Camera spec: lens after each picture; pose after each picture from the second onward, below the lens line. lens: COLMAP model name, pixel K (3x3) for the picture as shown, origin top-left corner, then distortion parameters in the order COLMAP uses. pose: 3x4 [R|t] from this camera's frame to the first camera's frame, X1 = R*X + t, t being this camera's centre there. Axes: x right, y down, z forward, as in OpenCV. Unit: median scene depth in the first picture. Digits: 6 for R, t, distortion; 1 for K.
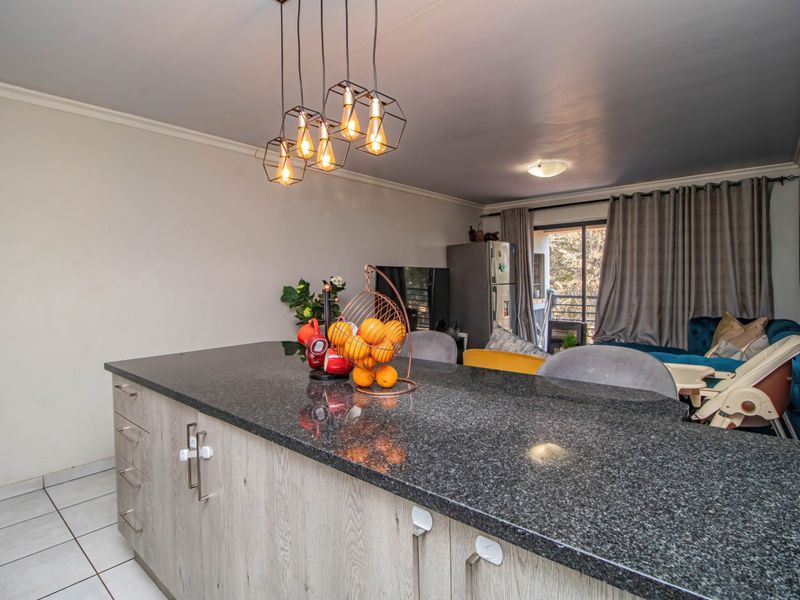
lens RADIAL K [[416.5, 0, 412.6], [0, 416.5, 290.3], [0, 0, 1]] dist [-0.003660, -0.013011]
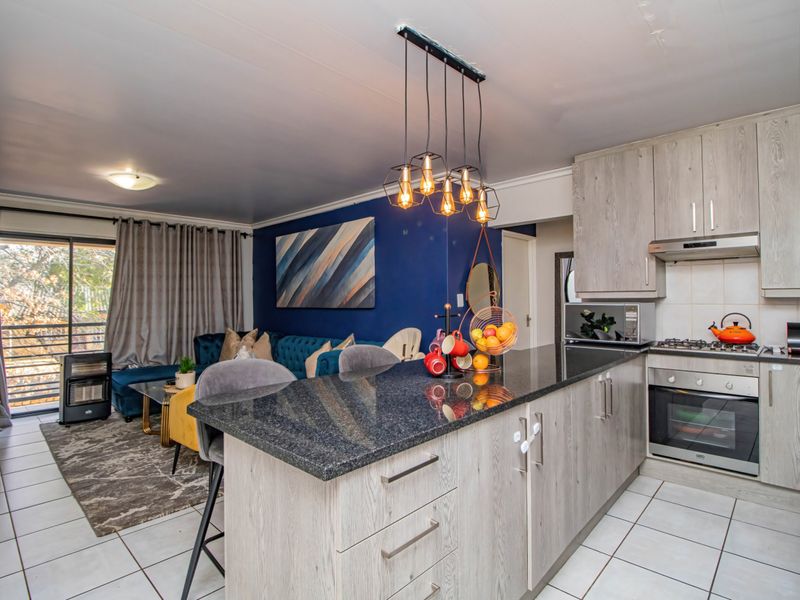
lens RADIAL K [[416.5, 0, 402.8], [0, 416.5, 291.7], [0, 0, 1]] dist [-0.003660, -0.013011]
pose [[0.057641, 0.032137, 0.997820, -0.452931], [0.032988, 0.998875, -0.034076, -0.000759], [-0.997792, 0.034881, 0.056516, 0.315836]]
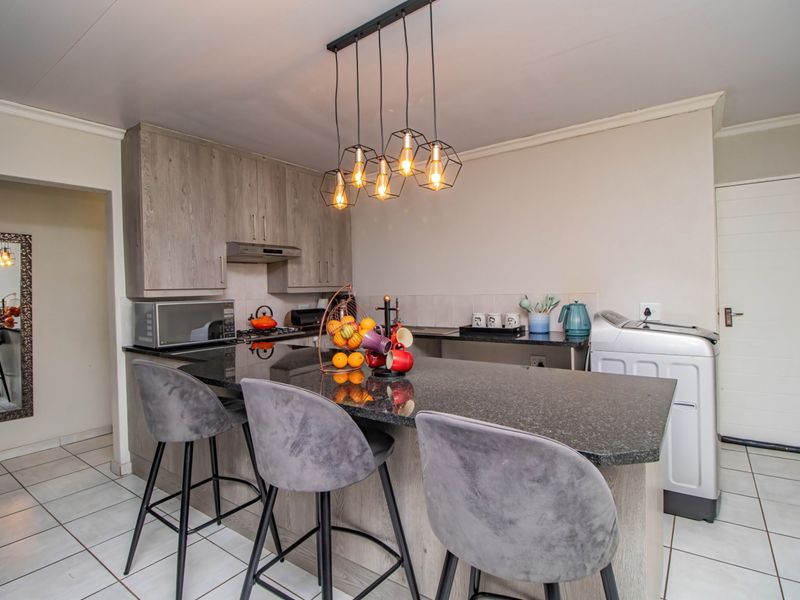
lens RADIAL K [[416.5, 0, 404.8], [0, 416.5, 288.3], [0, 0, 1]] dist [-0.003660, -0.013011]
pose [[-0.996423, 0.040885, -0.073952, -0.053814], [0.039091, 0.998909, 0.025549, -0.016135], [0.074916, 0.022567, -0.996934, 0.654372]]
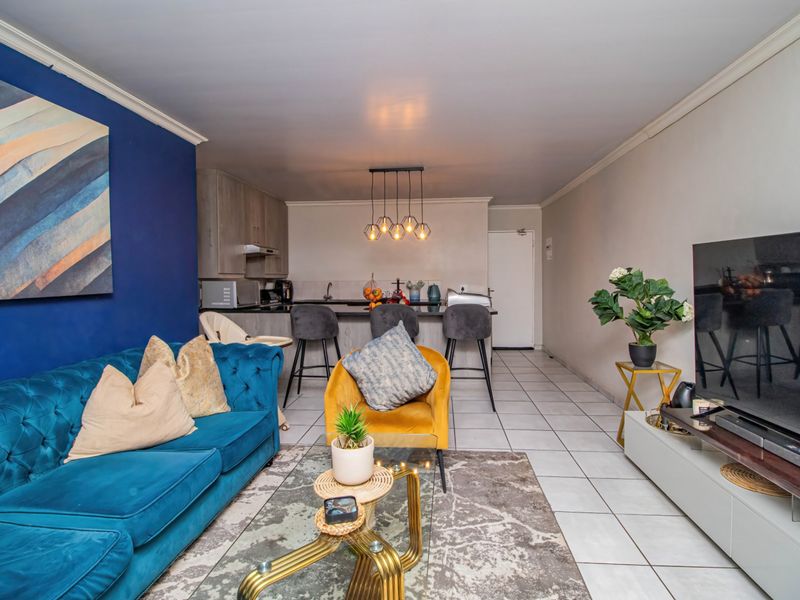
lens RADIAL K [[416.5, 0, 407.8], [0, 416.5, 289.5], [0, 0, 1]] dist [-0.003660, -0.013011]
pose [[-0.817194, 0.039361, -0.575017, 0.439195], [0.006493, 0.998231, 0.059103, -0.029949], [0.576326, 0.044565, -0.816004, 1.048703]]
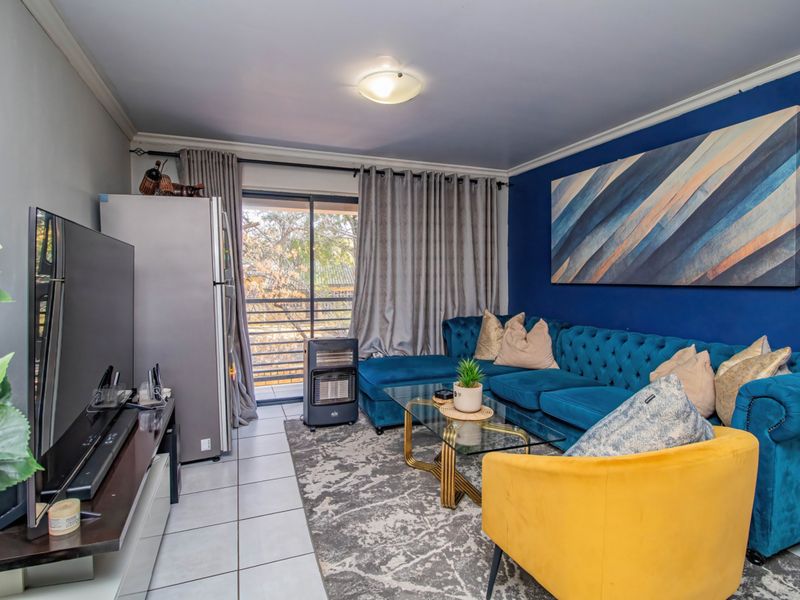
lens RADIAL K [[416.5, 0, 403.1], [0, 416.5, 294.3], [0, 0, 1]] dist [-0.003660, -0.013011]
pose [[0.482752, -0.024263, 0.875421, -0.162567], [0.018157, 0.999679, 0.017694, -0.005694], [-0.875569, 0.007353, 0.483038, 0.596002]]
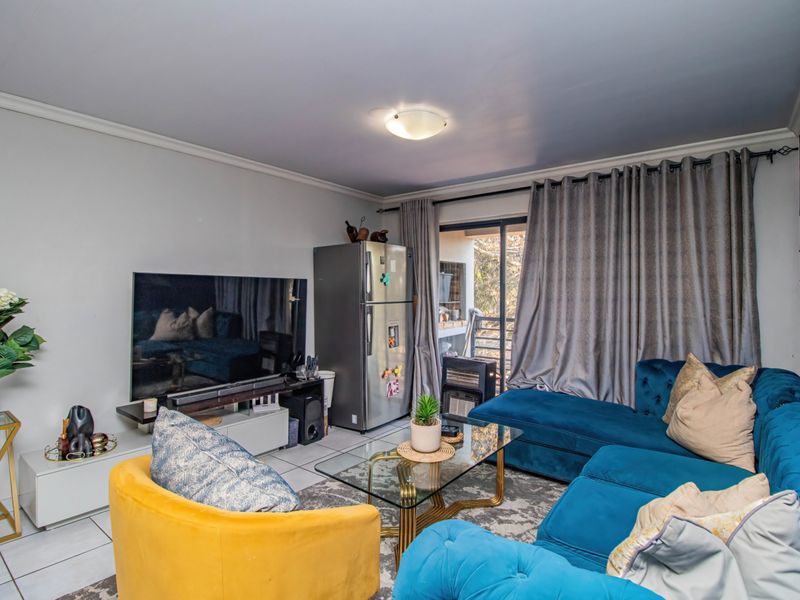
lens RADIAL K [[416.5, 0, 409.2], [0, 416.5, 287.0], [0, 0, 1]] dist [-0.003660, -0.013011]
pose [[0.998817, 0.018908, 0.044809, 0.246598], [-0.017301, 0.999202, -0.035989, -0.018754], [-0.045454, 0.035171, 0.998347, 0.316463]]
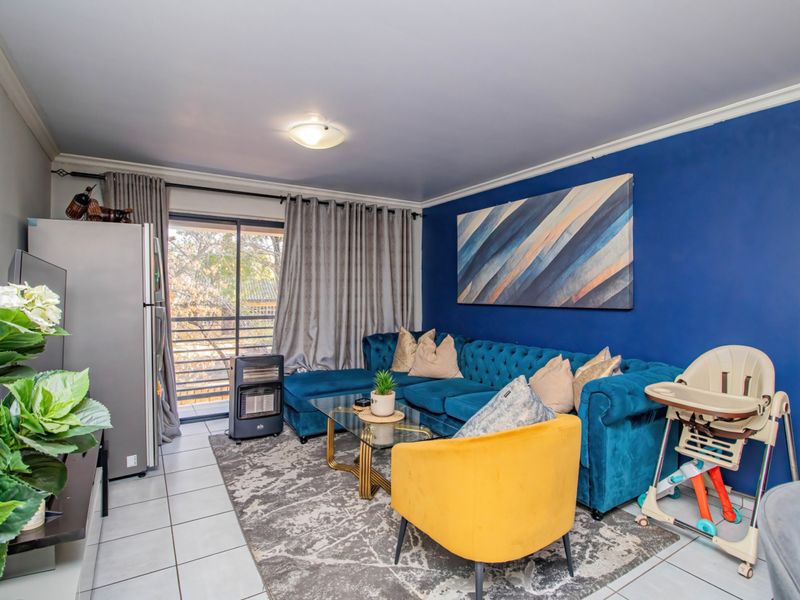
lens RADIAL K [[416.5, 0, 403.2], [0, 416.5, 292.2], [0, 0, 1]] dist [-0.003660, -0.013011]
pose [[0.313131, 0.015085, 0.949590, -0.235770], [0.014579, 0.999680, -0.020689, -0.015290], [-0.949598, 0.020322, 0.312811, 0.558611]]
